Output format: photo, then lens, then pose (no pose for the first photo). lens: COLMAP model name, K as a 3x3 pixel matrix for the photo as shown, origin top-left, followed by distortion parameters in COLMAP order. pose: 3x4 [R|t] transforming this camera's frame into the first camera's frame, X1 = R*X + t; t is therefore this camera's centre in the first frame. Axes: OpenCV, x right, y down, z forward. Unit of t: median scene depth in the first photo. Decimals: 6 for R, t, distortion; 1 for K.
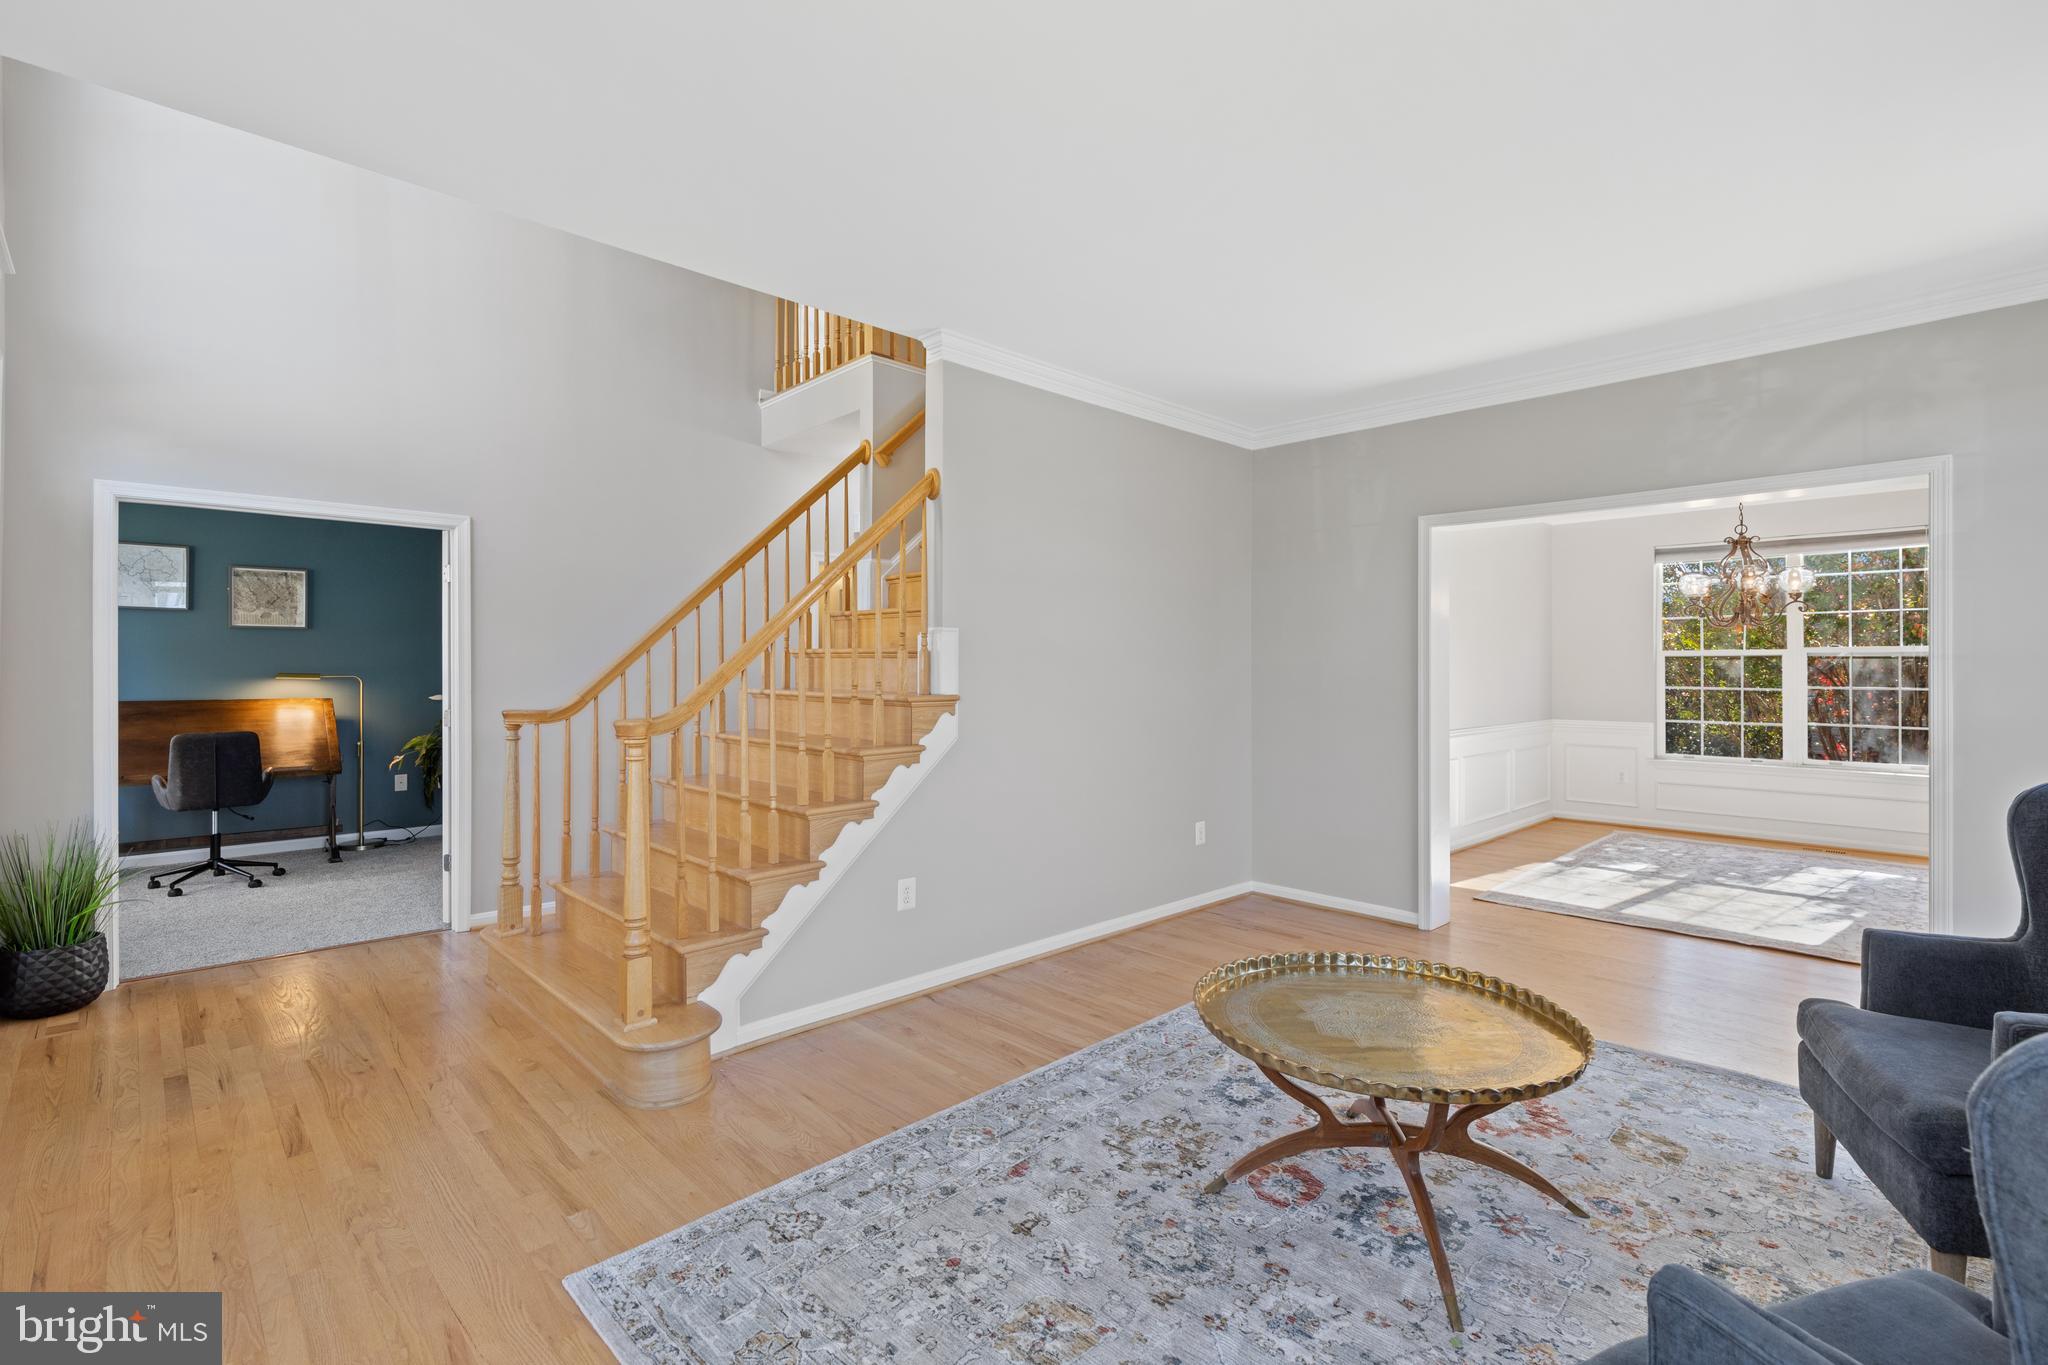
lens RADIAL K [[941.4, 0, 1017.9], [0, 941.4, 692.9], [0, 0, 1]] dist [0.015265, -0.000603]
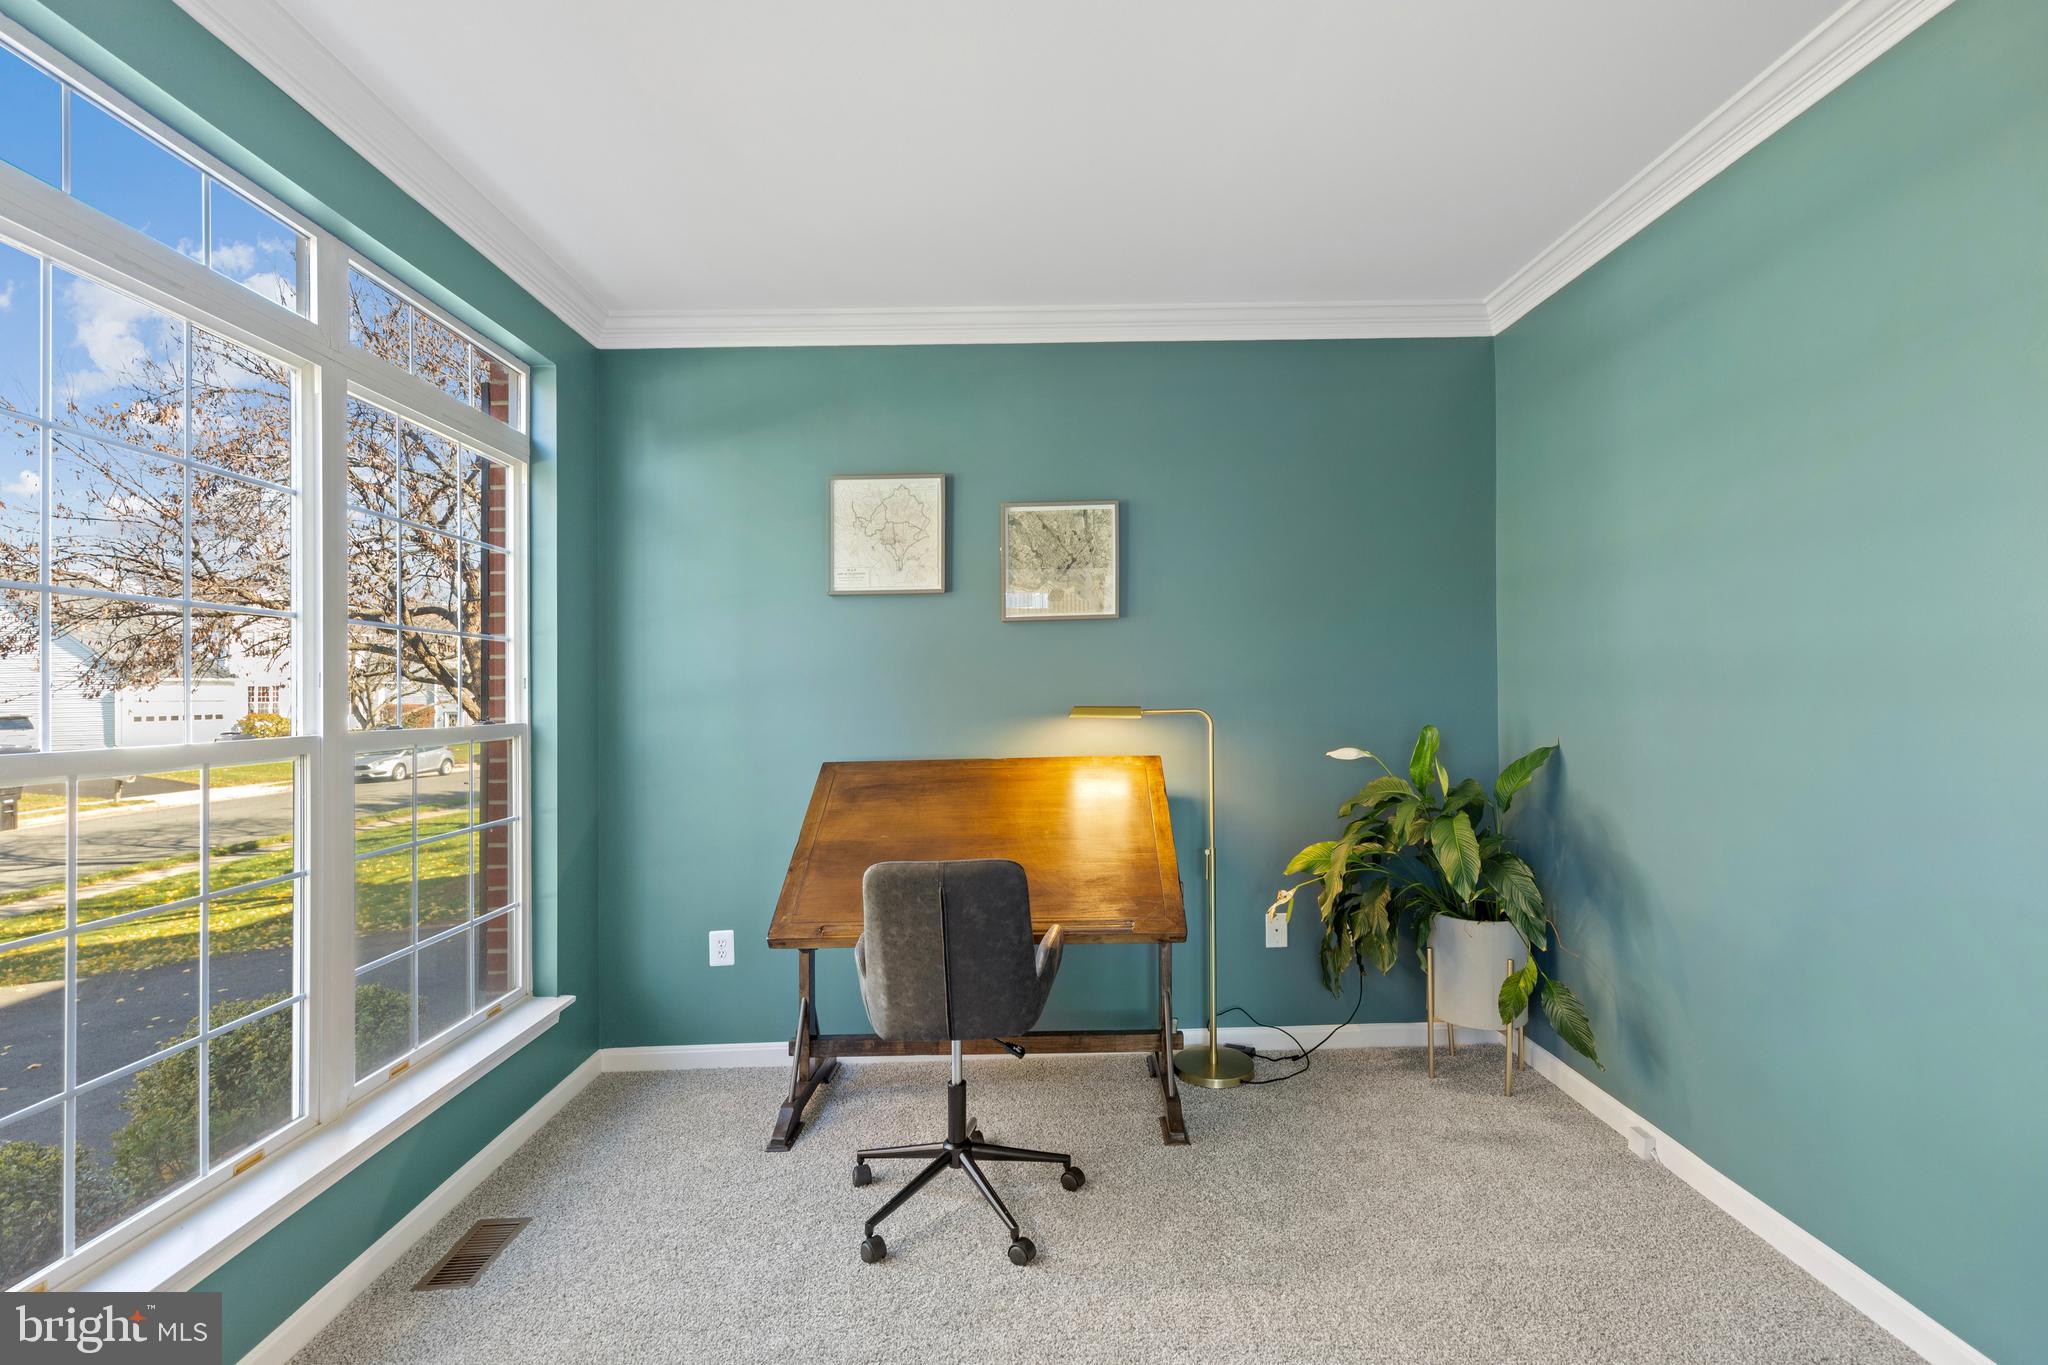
lens RADIAL K [[941.4, 0, 1022.4], [0, 941.4, 689.4], [0, 0, 1]] dist [0.015265, -0.000603]
pose [[0.734157, -0.017662, -0.678750, -0.458072], [0.007360, 0.999810, -0.018055, -0.020978], [0.678940, 0.008260, 0.734147, 0.612361]]
